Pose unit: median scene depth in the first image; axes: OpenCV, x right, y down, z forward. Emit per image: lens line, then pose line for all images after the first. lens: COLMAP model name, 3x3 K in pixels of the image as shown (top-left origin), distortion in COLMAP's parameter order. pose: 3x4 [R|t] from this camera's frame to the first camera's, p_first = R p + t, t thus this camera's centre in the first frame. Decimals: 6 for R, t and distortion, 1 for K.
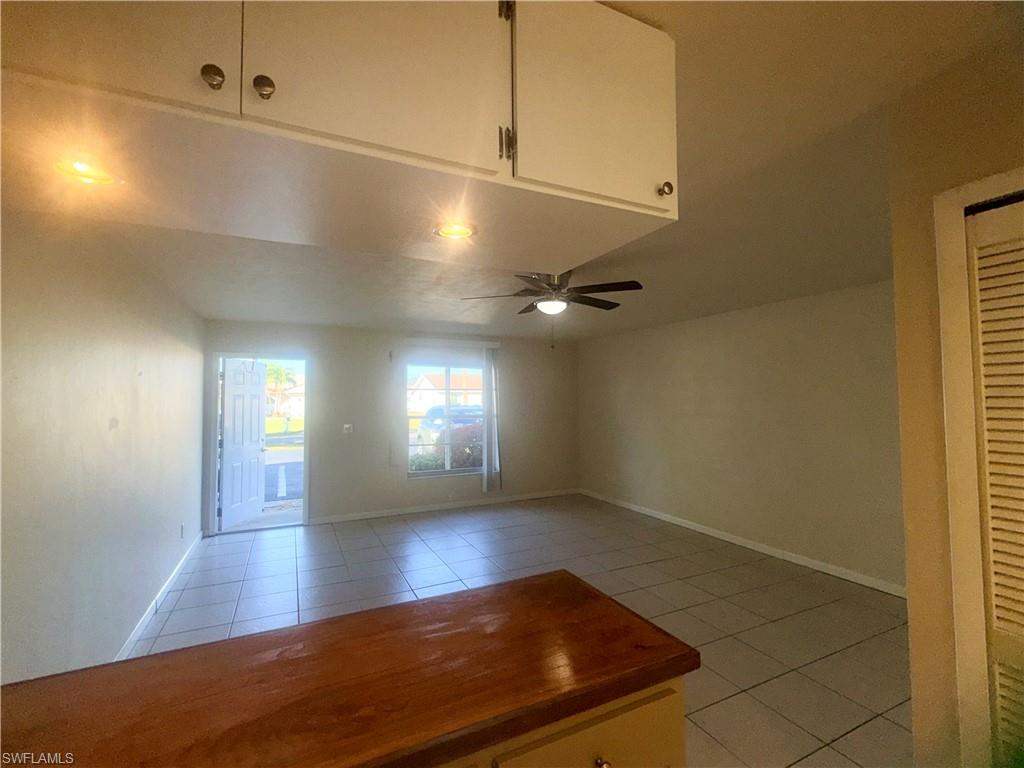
lens RADIAL K [[457.8, 0, 513.2], [0, 457.8, 382.4], [0, 0, 1]] dist [0.000324, 0.000407]
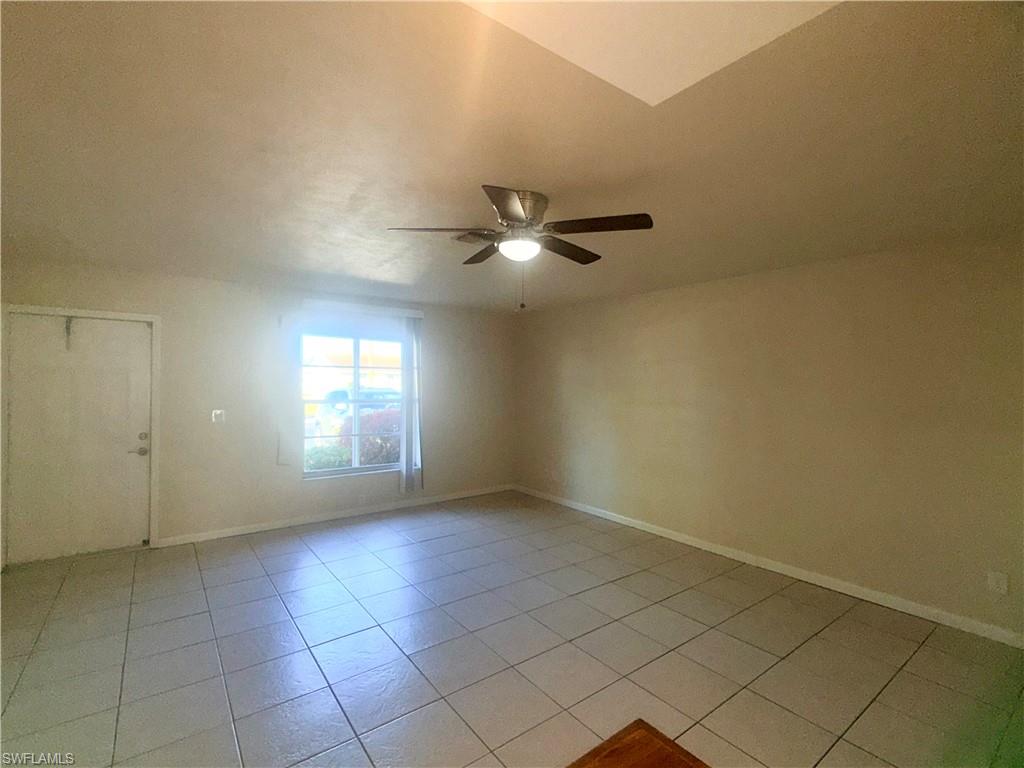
lens RADIAL K [[472.6, 0, 513.0], [0, 472.6, 381.9], [0, 0, 1]] dist [0.001491, -0.000266]
pose [[0.981651, 0.015909, 0.190024, -0.032032], [-0.022438, 0.999228, 0.032255, 0.008821], [-0.189364, -0.035927, 0.981249, 0.138762]]
